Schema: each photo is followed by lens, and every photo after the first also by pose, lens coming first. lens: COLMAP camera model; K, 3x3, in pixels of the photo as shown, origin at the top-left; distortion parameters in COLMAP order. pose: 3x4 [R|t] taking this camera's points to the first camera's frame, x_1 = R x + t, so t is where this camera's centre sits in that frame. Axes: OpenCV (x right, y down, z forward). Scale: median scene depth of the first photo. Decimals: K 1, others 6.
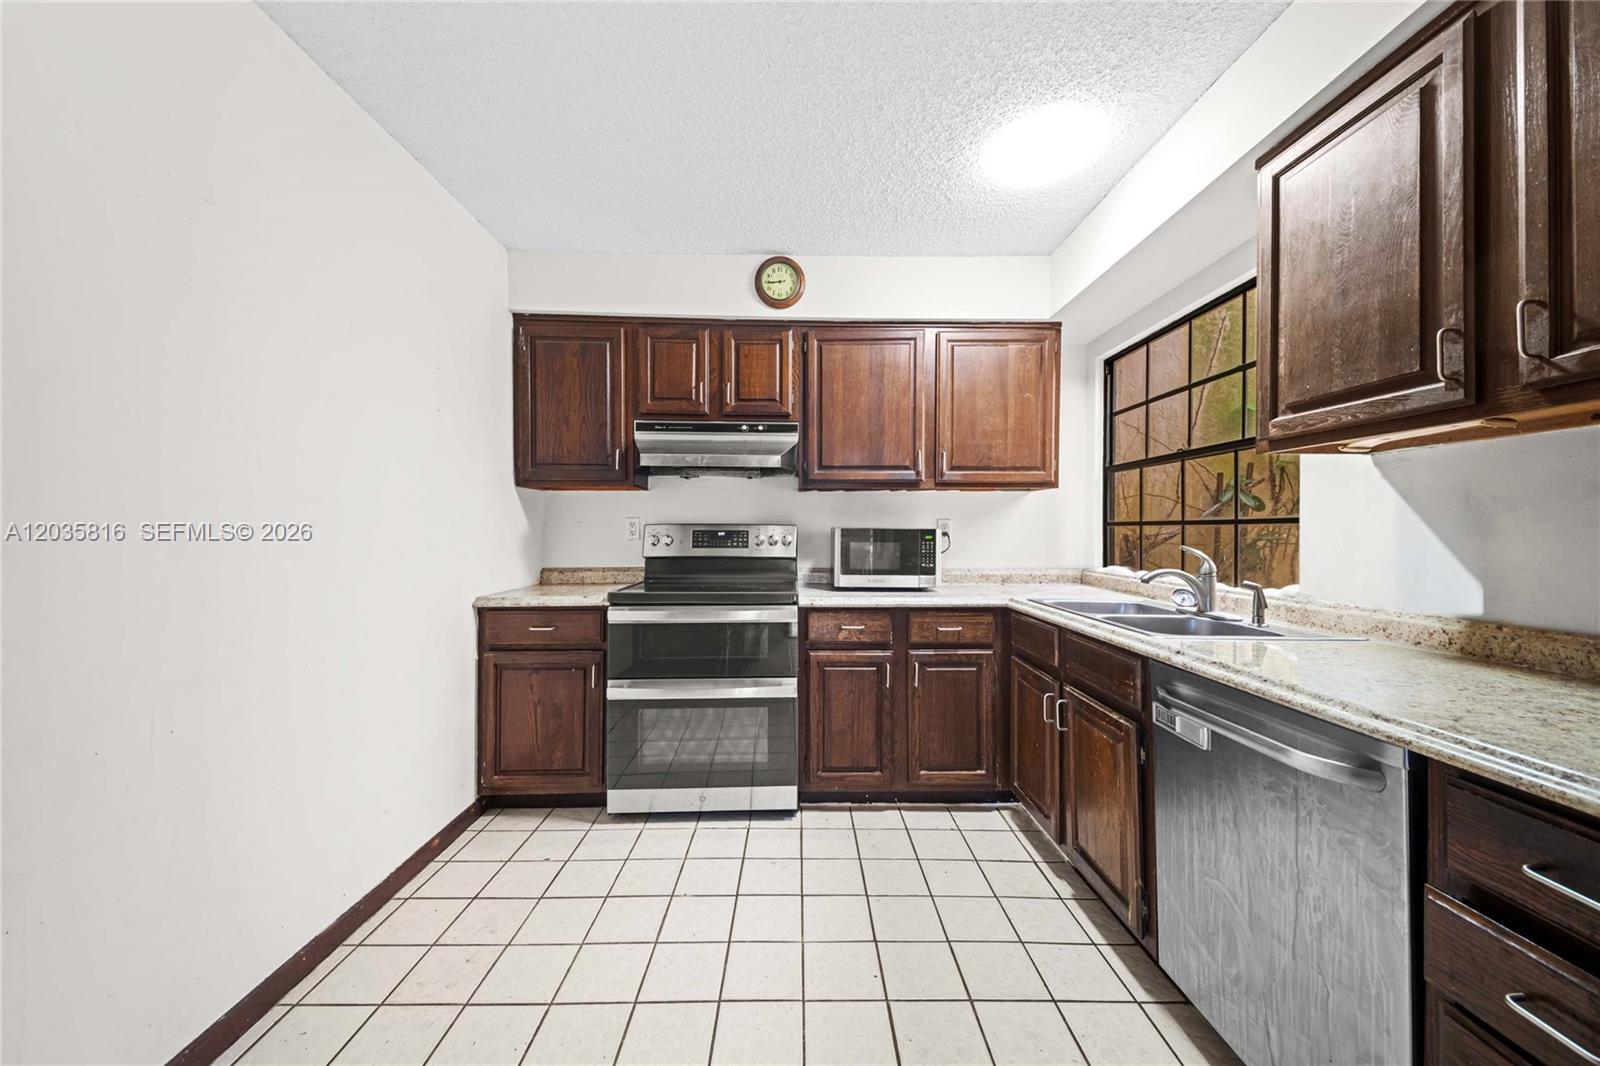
lens RADIAL K [[594.0, 0, 800.0], [0, 594.0, 533.0], [0, 0, 1]] dist [0.040597, -0.000004]
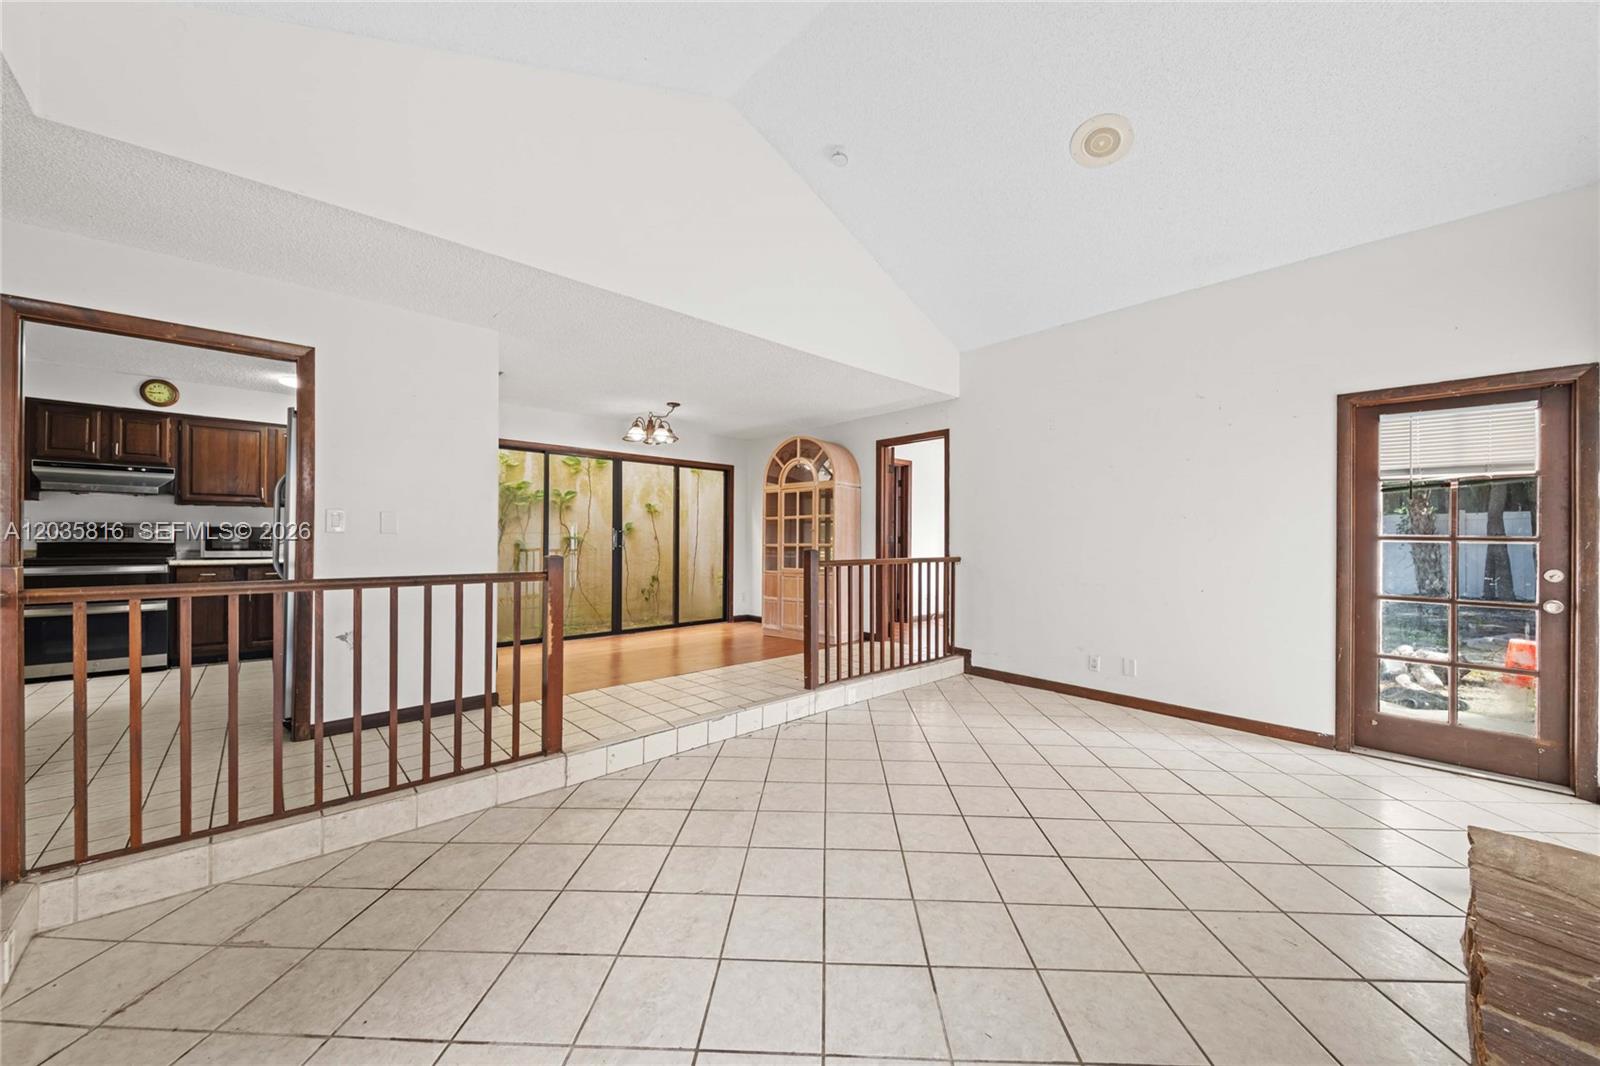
lens RADIAL K [[584.8, 0, 808.8], [0, 584.8, 537.0], [0, 0, 1]] dist [0.021834, -0.009285]
pose [[0.740047, 0.006948, 0.672519, 0.220837], [-0.001146, 0.999958, -0.009070, 0.040576], [-0.672554, 0.005942, 0.740025, -1.683220]]
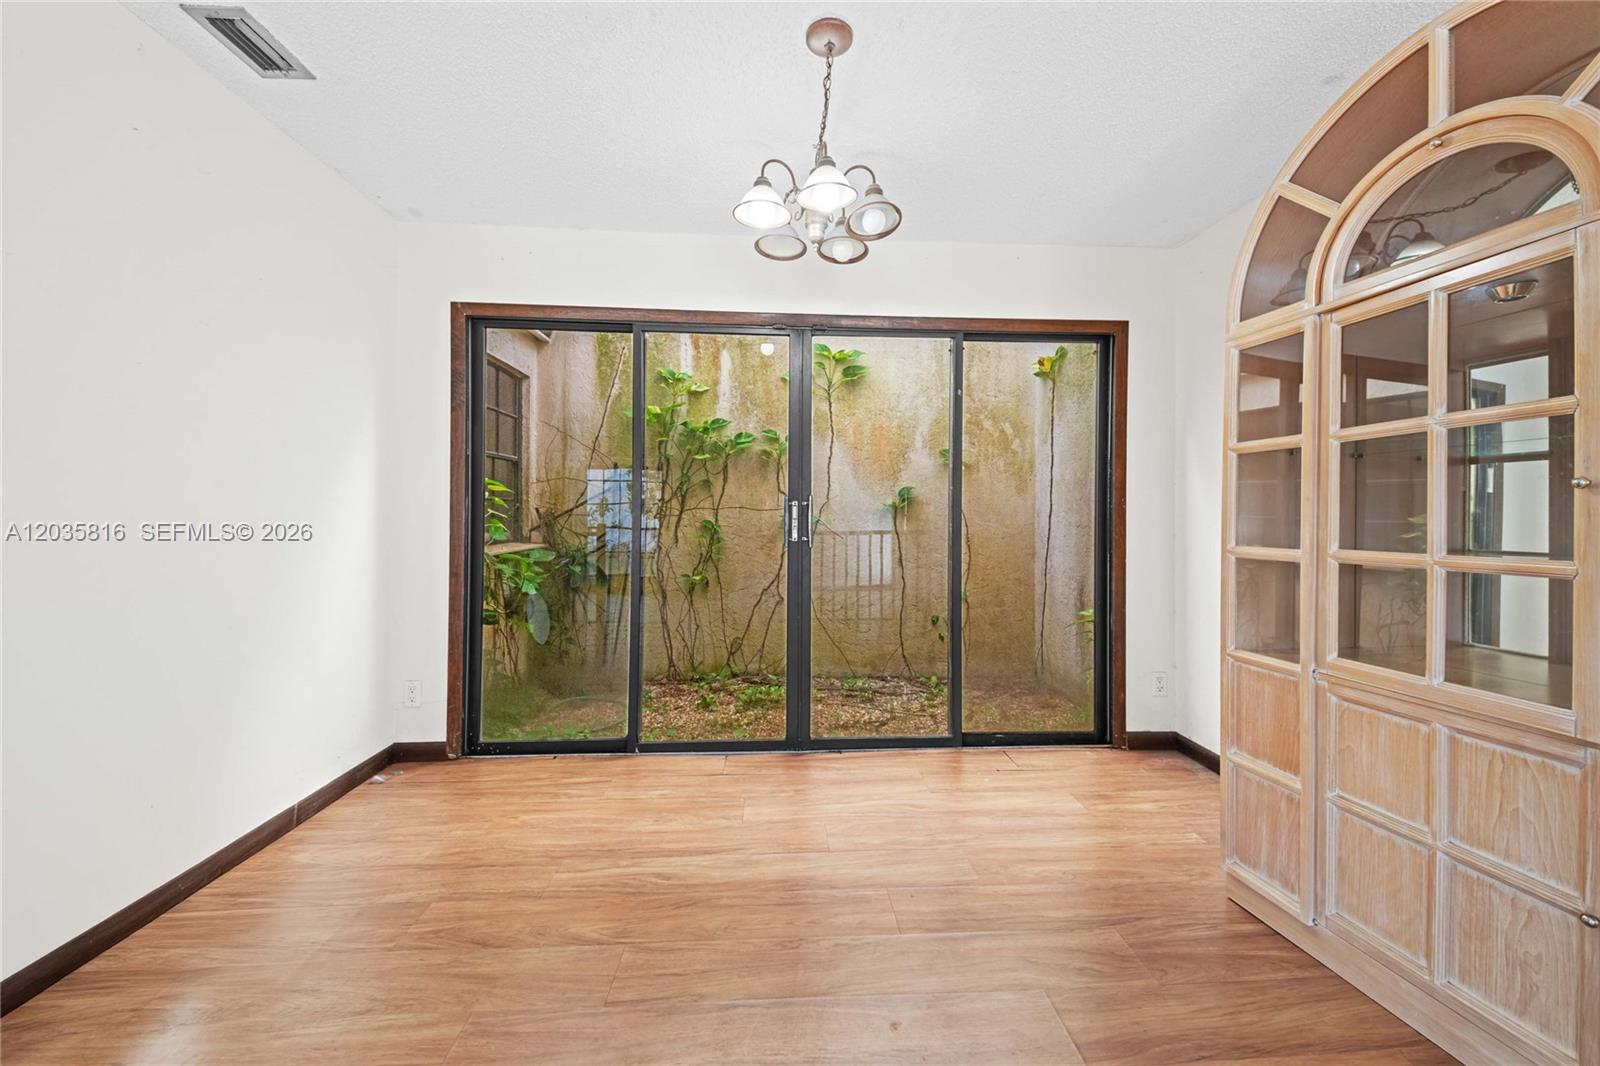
lens RADIAL K [[587.5, 0, 805.7], [0, 587.5, 514.5], [0, 0, 1]] dist [0.041624, -0.021544]
pose [[0.999067, 0.008339, 0.042366, 1.238407], [-0.008226, 0.999962, -0.002842, 0.018752], [-0.042388, 0.002490, 0.999098, -0.378599]]
